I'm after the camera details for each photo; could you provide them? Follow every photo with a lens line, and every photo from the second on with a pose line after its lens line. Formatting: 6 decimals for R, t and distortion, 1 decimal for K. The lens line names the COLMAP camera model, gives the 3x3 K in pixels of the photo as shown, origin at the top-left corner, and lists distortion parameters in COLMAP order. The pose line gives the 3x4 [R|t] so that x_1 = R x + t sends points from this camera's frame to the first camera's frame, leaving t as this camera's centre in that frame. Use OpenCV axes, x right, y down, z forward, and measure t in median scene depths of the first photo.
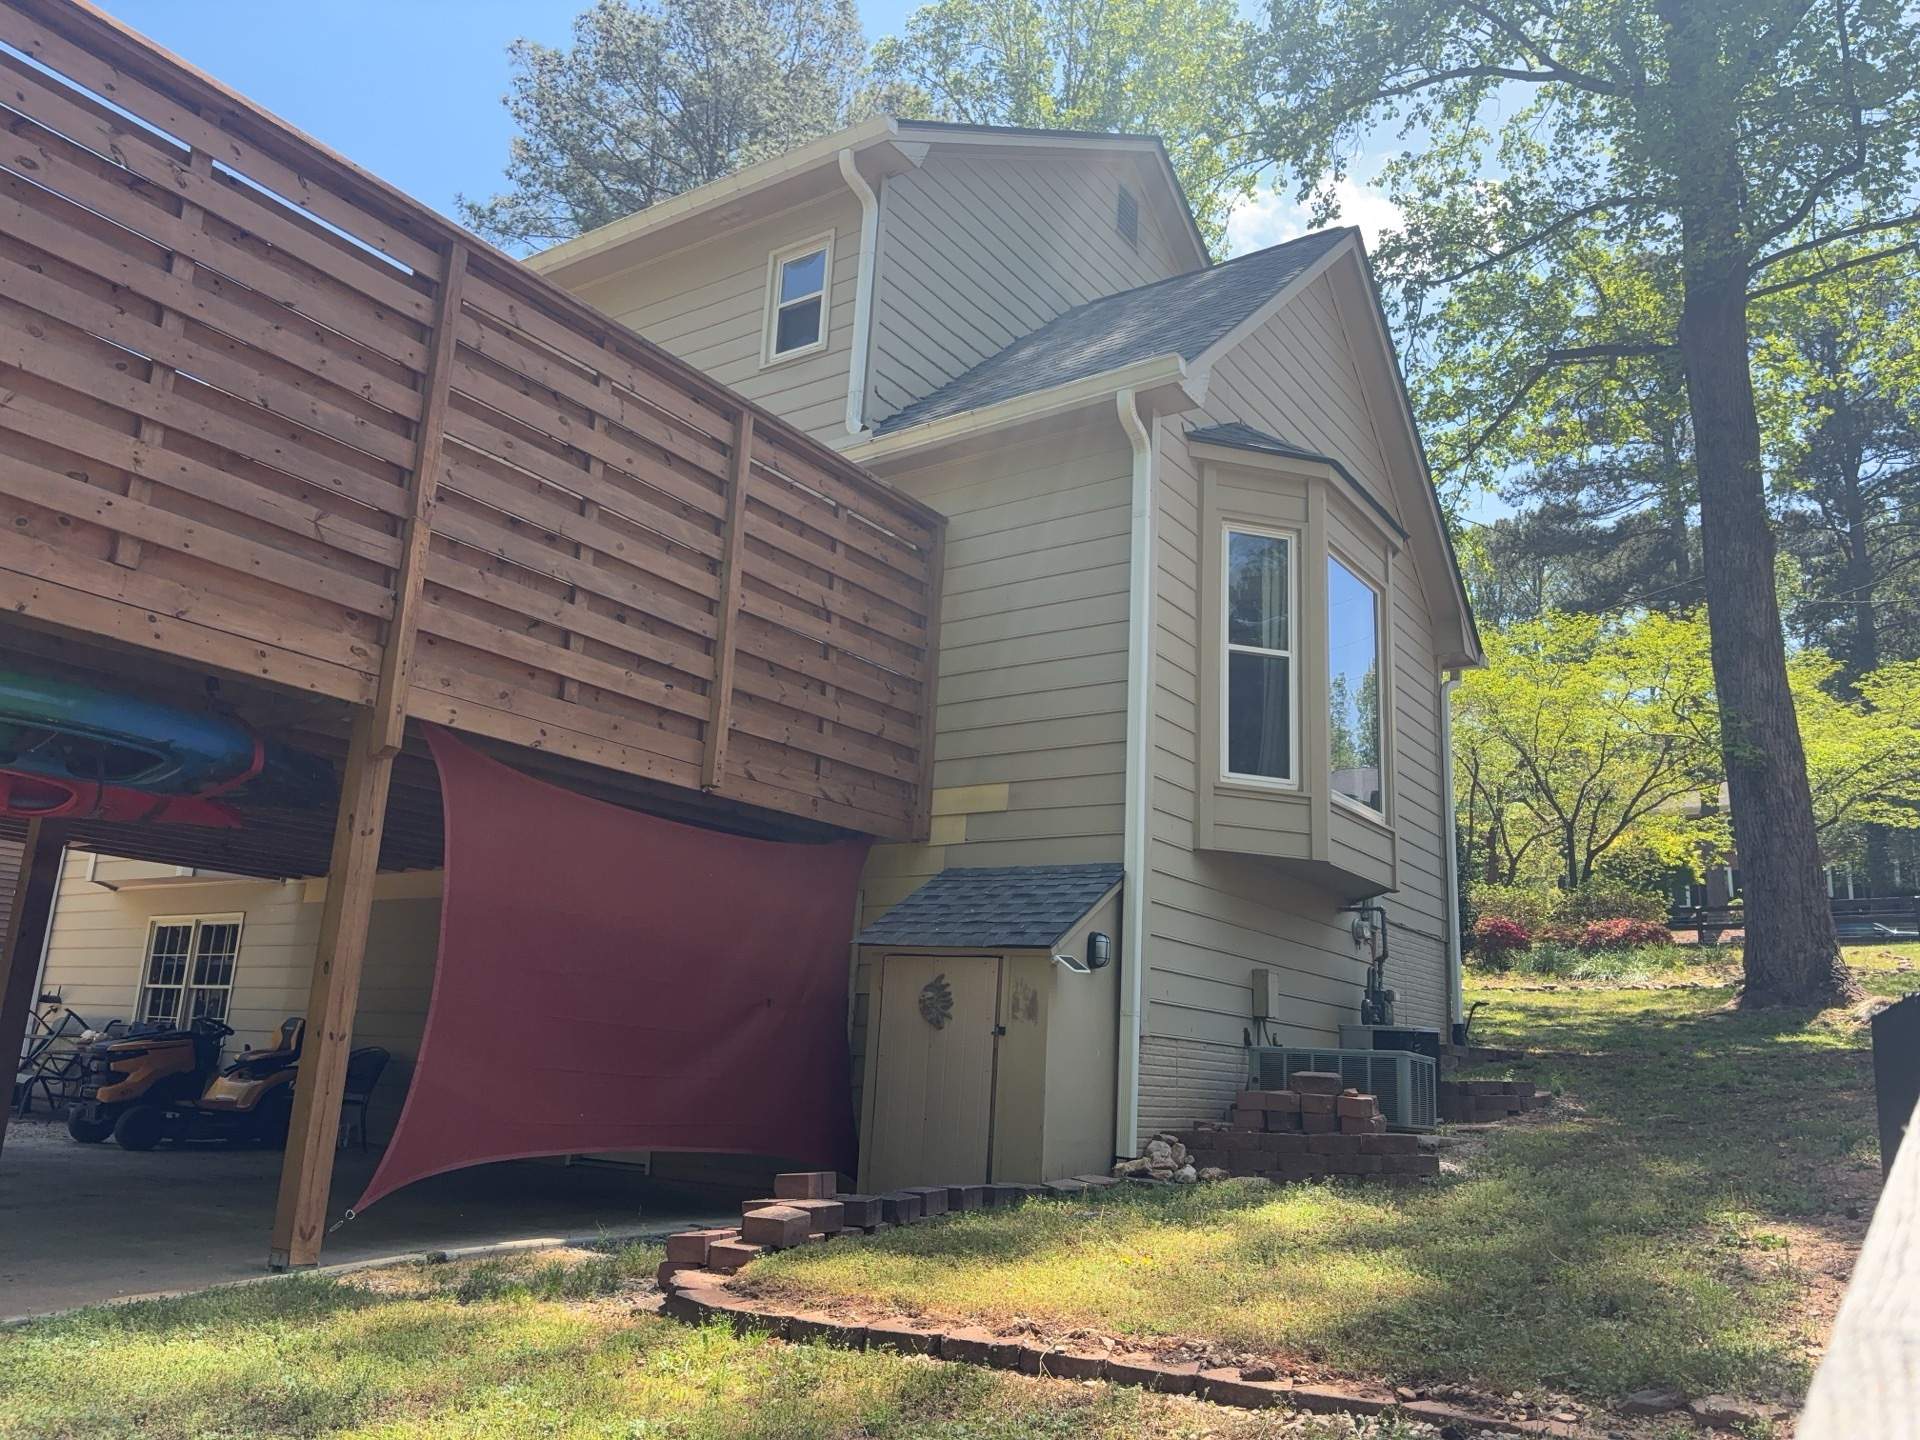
lens RADIAL K [[1442.0, 0, 960.0], [0, 1442.0, 720.0], [0, 0, 1]] dist [0.020550, -0.002103]
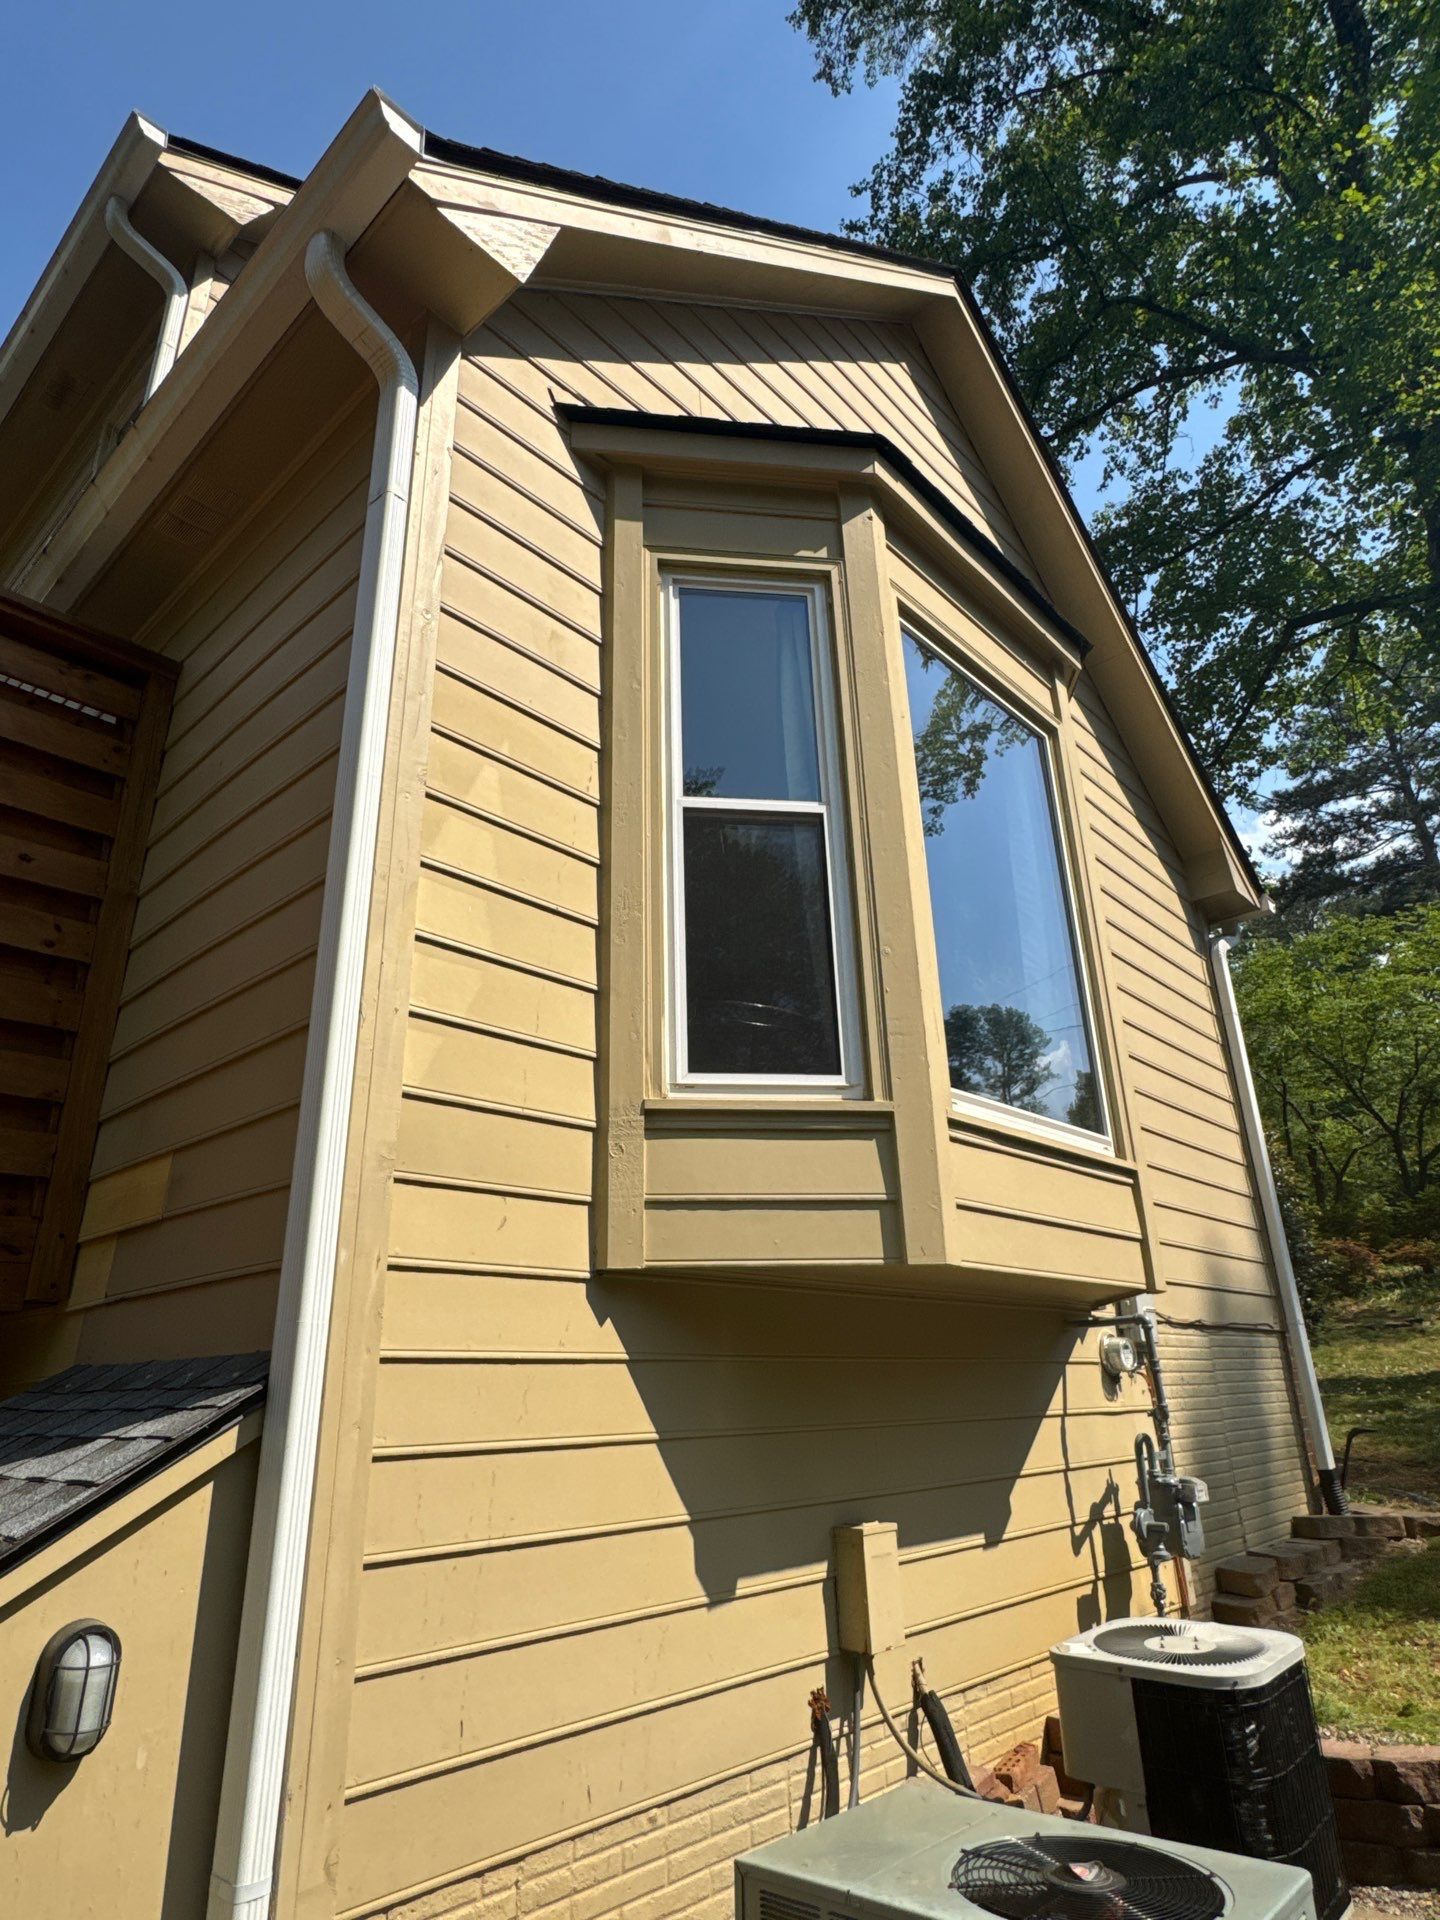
lens RADIAL K [[1102.7, 0, 720.0], [0, 1102.7, 960.0], [0, 0, 1]] dist [0.004930, 0.000343]
pose [[0.986129, -0.124606, -0.109647, 0.276683], [0.108658, 0.984023, -0.141038, 0.058715], [0.125470, 0.127168, 0.983913, 0.792358]]
